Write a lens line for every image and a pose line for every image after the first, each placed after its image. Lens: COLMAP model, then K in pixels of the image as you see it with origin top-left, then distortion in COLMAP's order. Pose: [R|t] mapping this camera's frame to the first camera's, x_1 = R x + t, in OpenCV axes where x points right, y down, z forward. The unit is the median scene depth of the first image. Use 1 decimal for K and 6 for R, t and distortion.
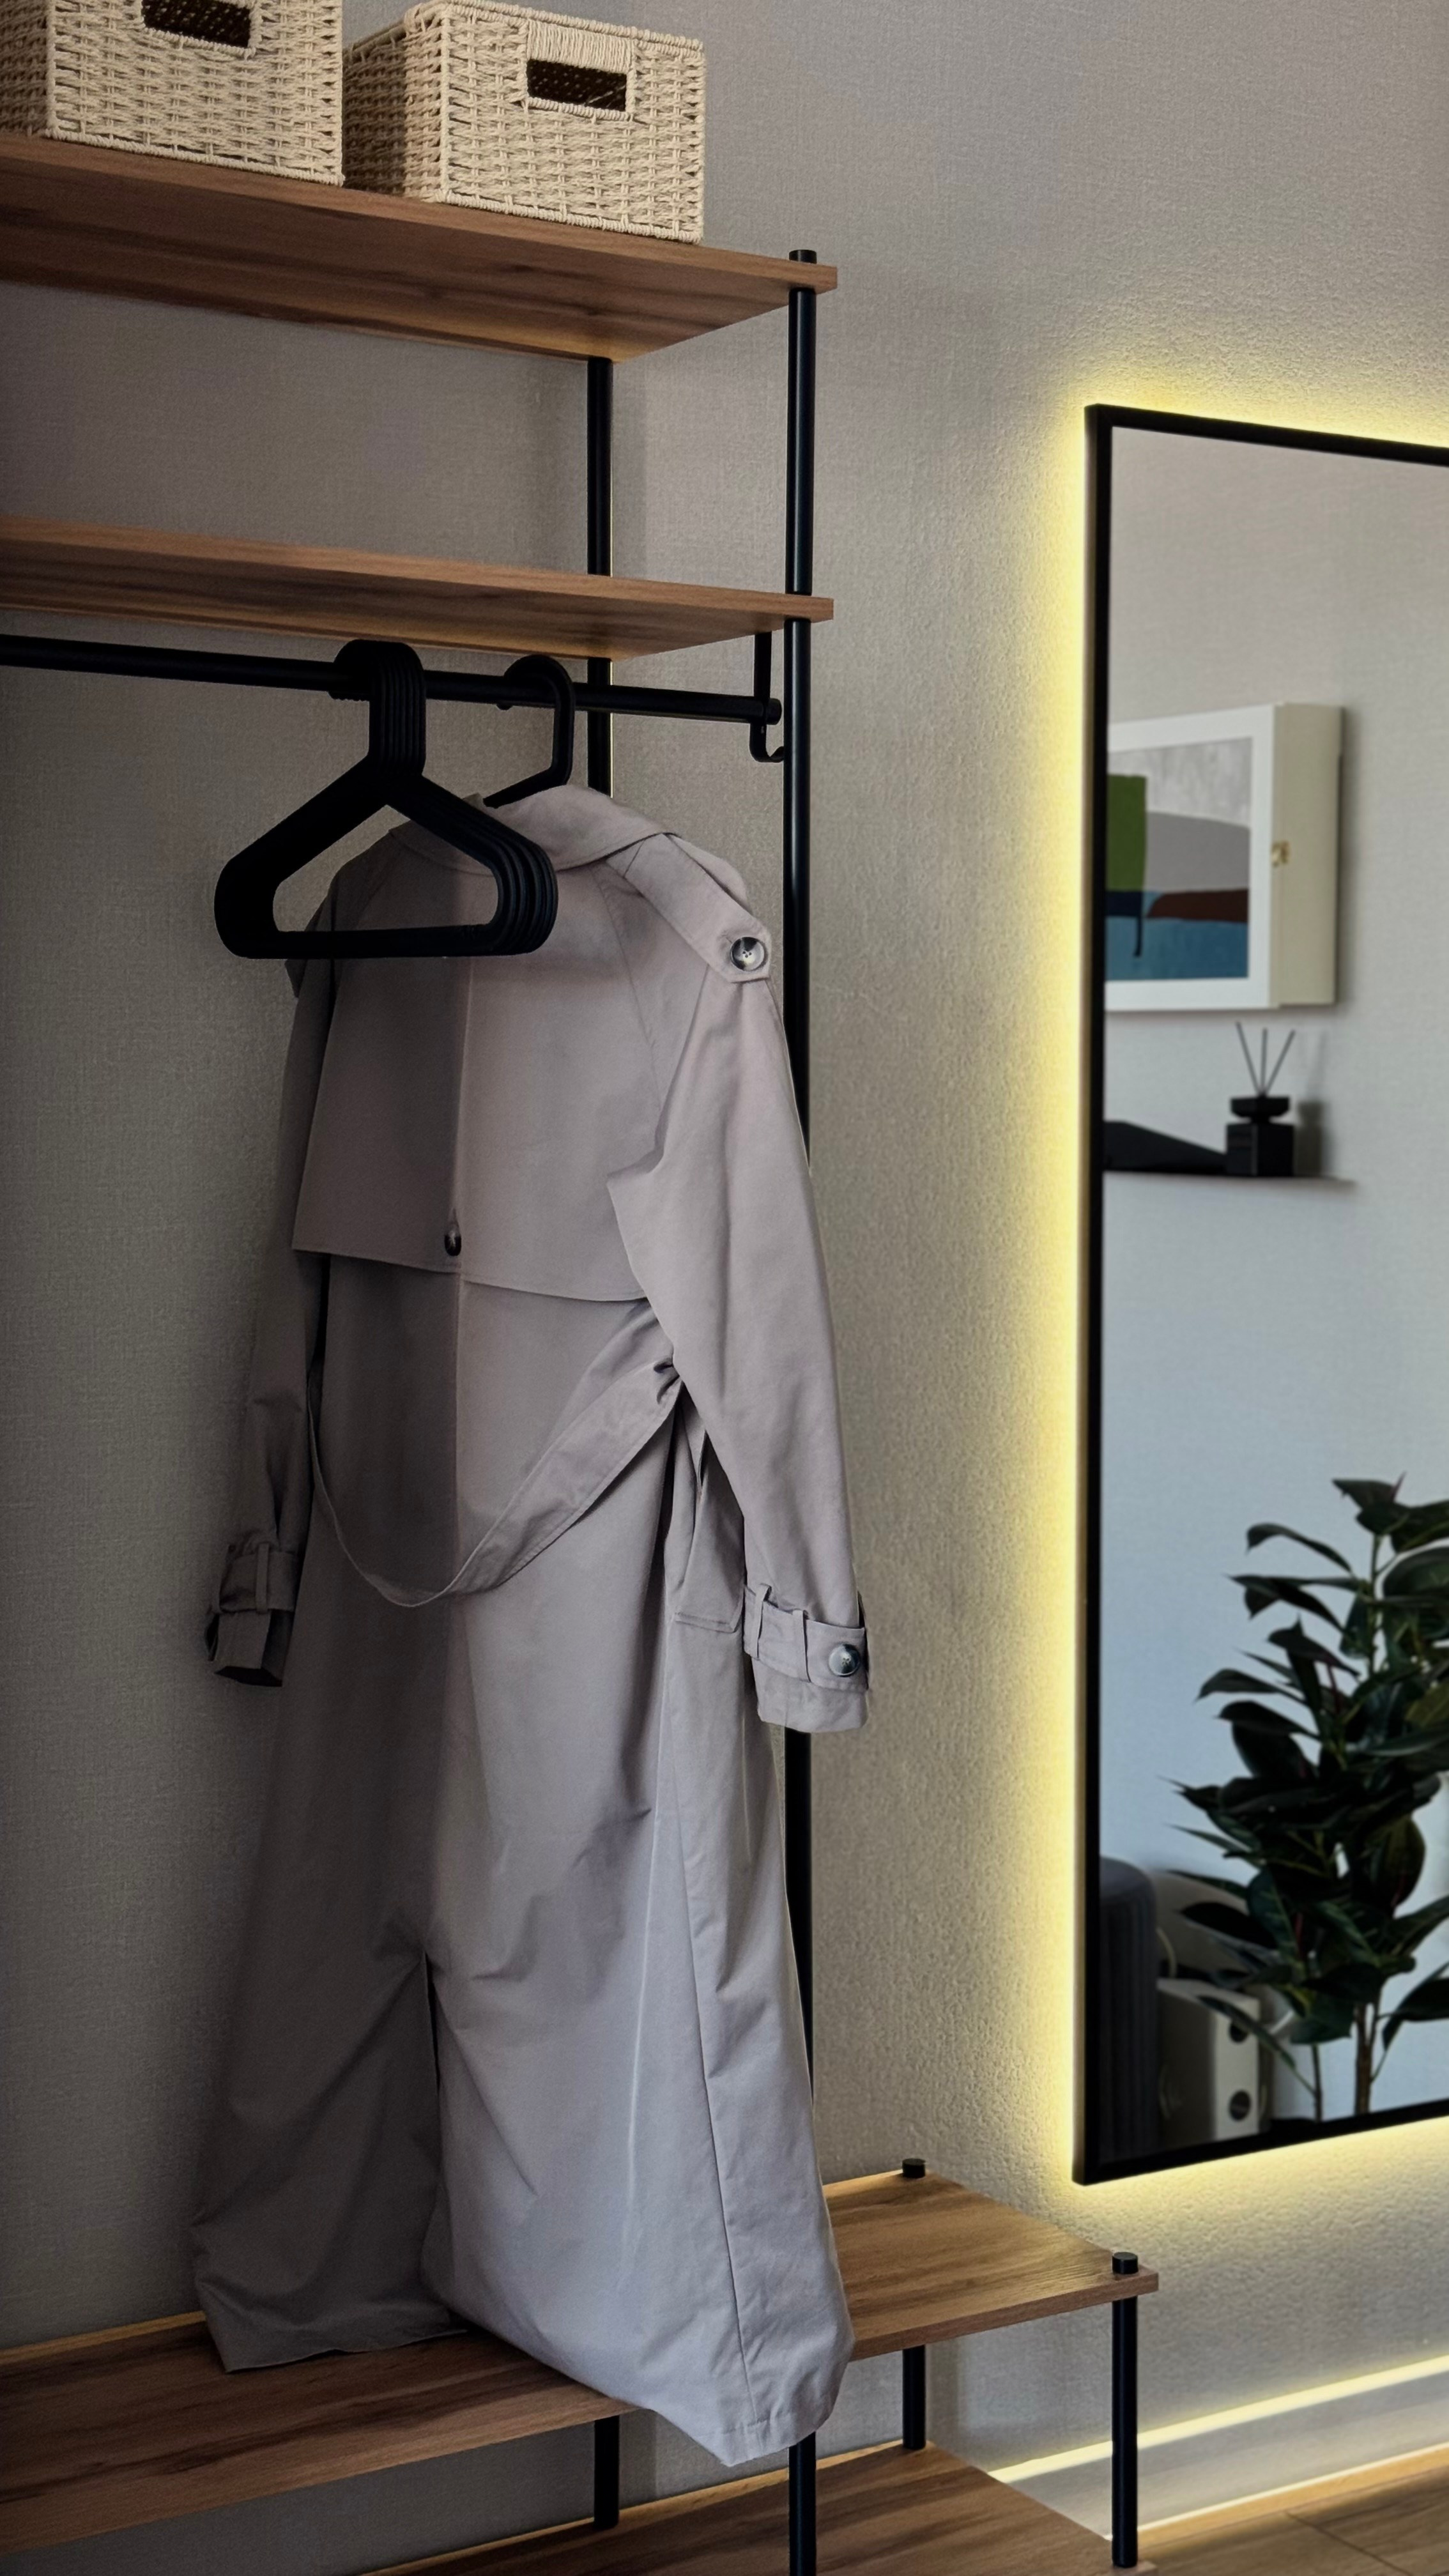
lens RADIAL K [[3670.0, 0, 639.1], [0, 3670.0, 1307.3], [0, 0, 1]] dist [0.118235, 0.057682]
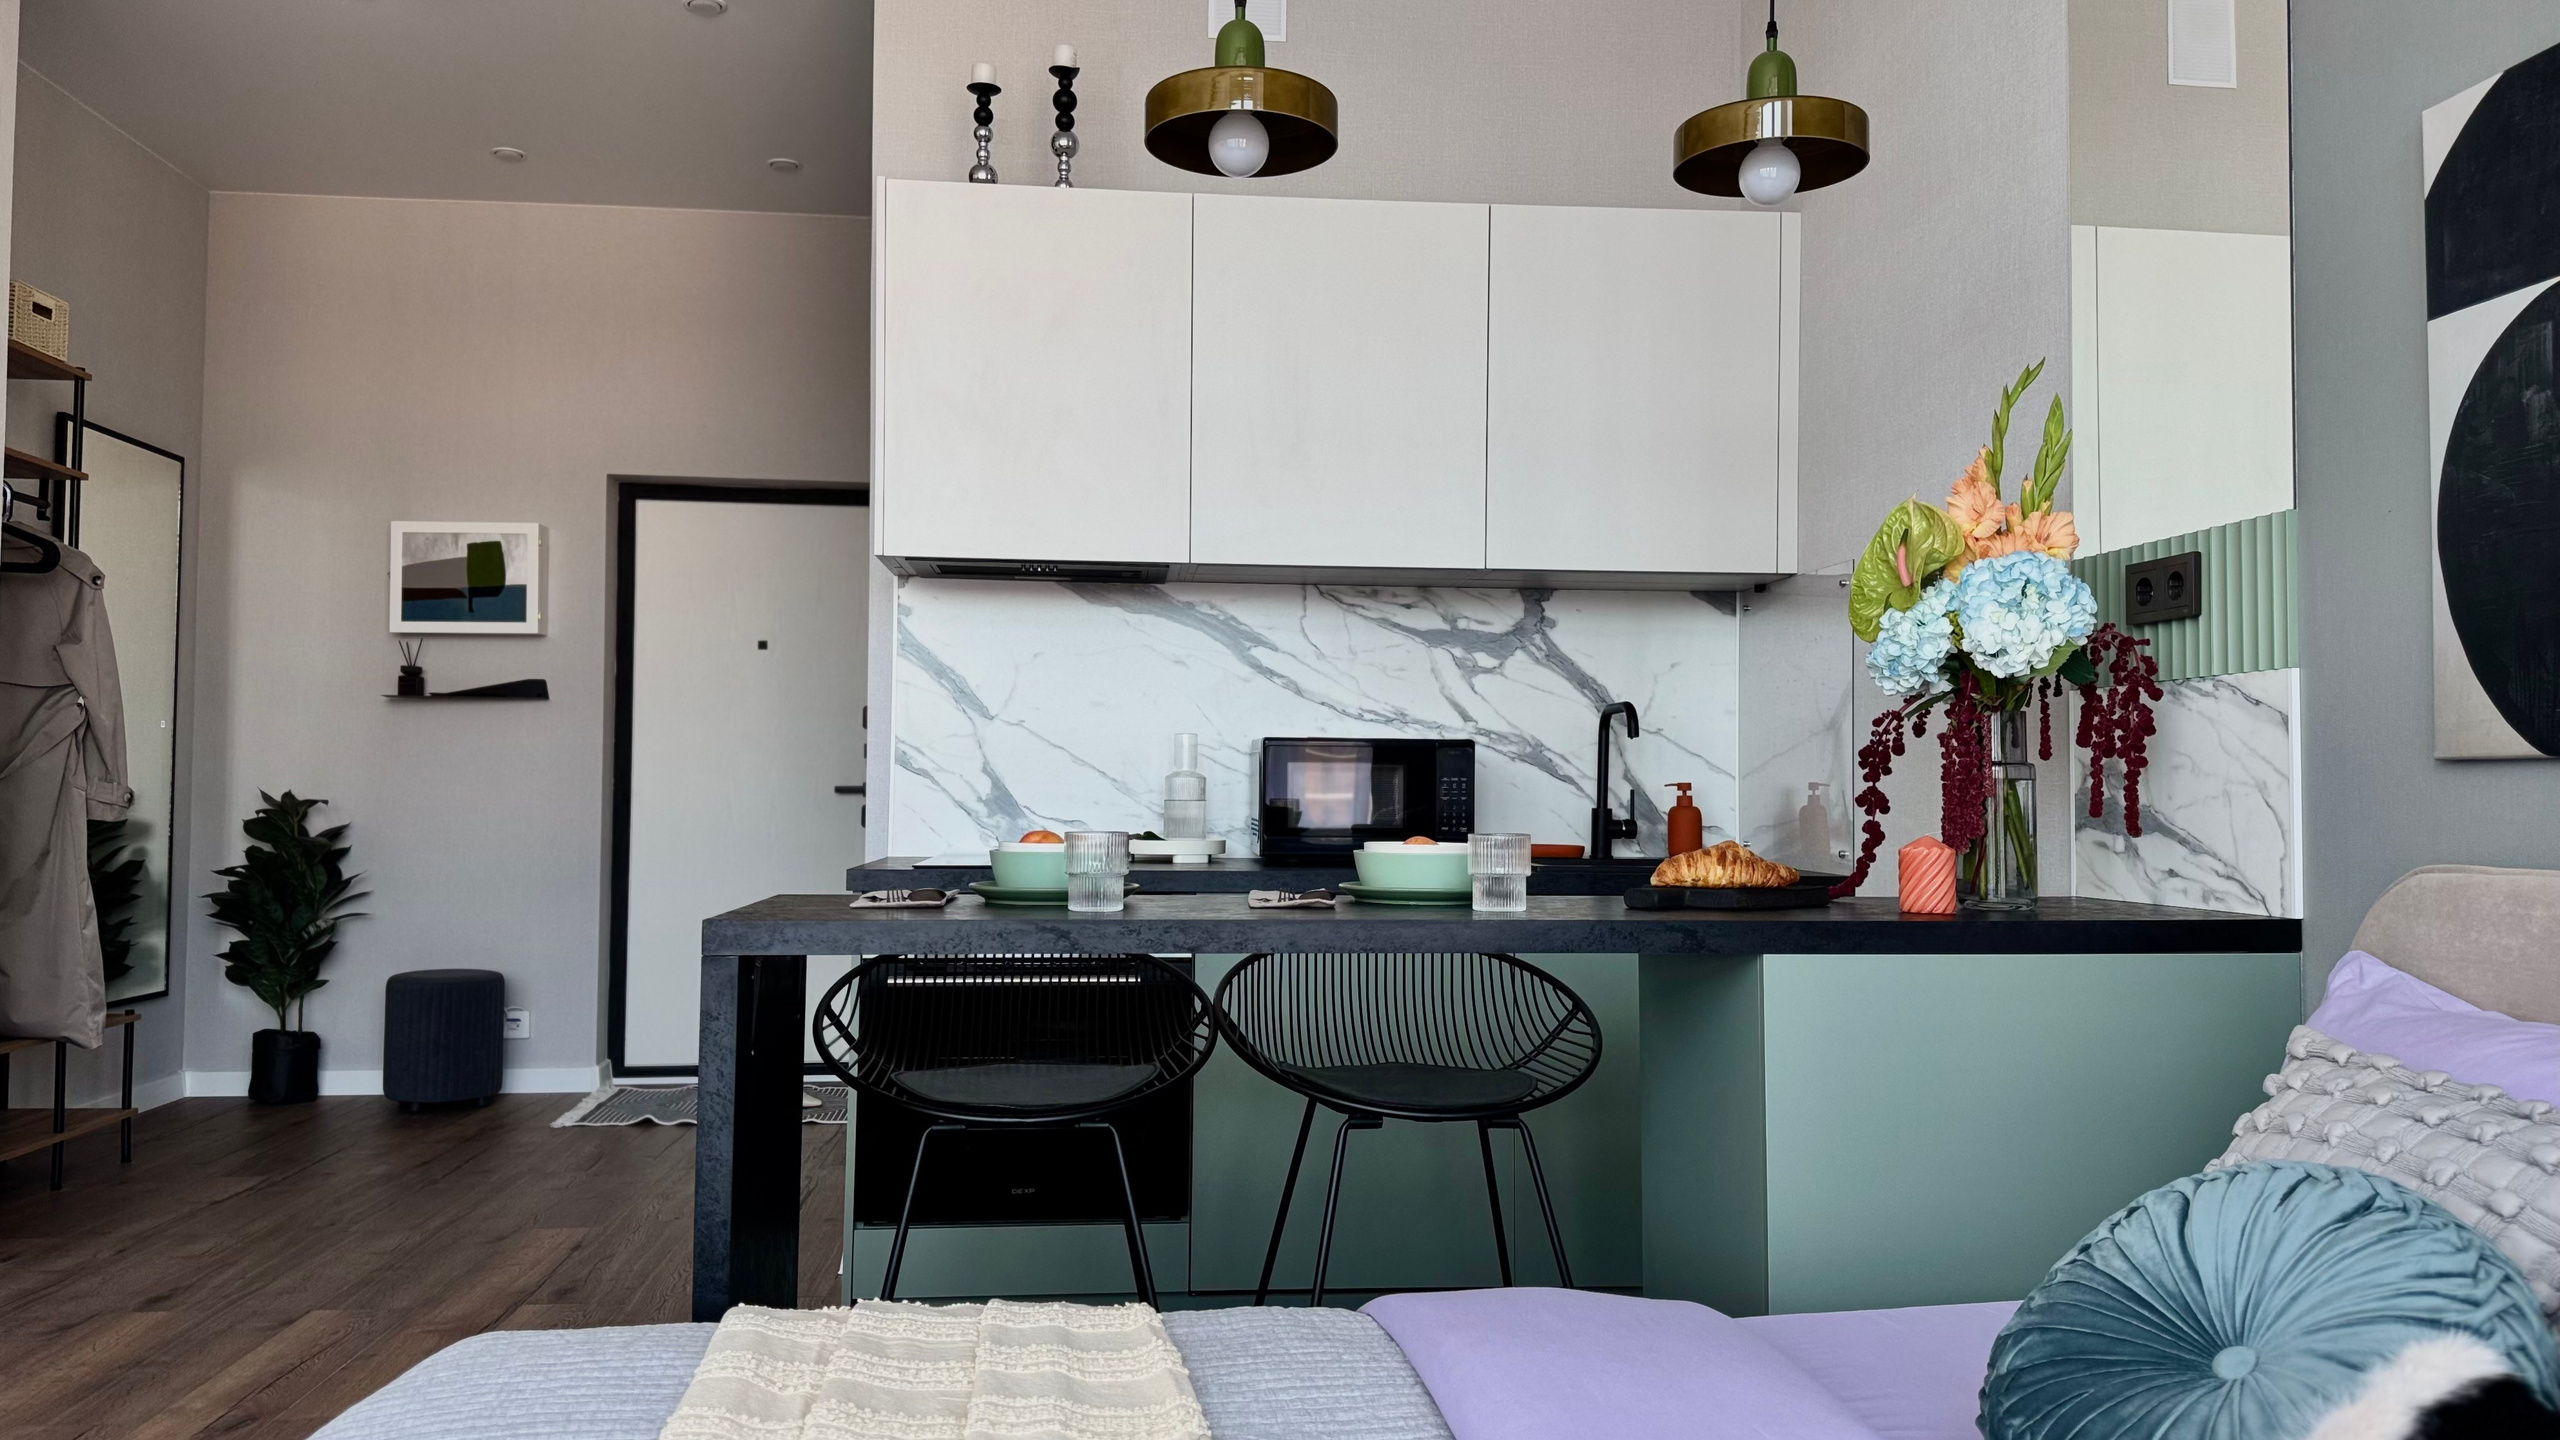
lens RADIAL K [[1865.6, 0, 1281.7], [0, 1865.6, 727.9], [0, 0, 1]] dist [0.168810, -0.223474]
pose [[0.374129, 0.026550, 0.926997, -1.141297], [0.056924, 0.997048, -0.051530, 0.180275], [-0.925628, 0.072047, 0.371513, -0.588796]]
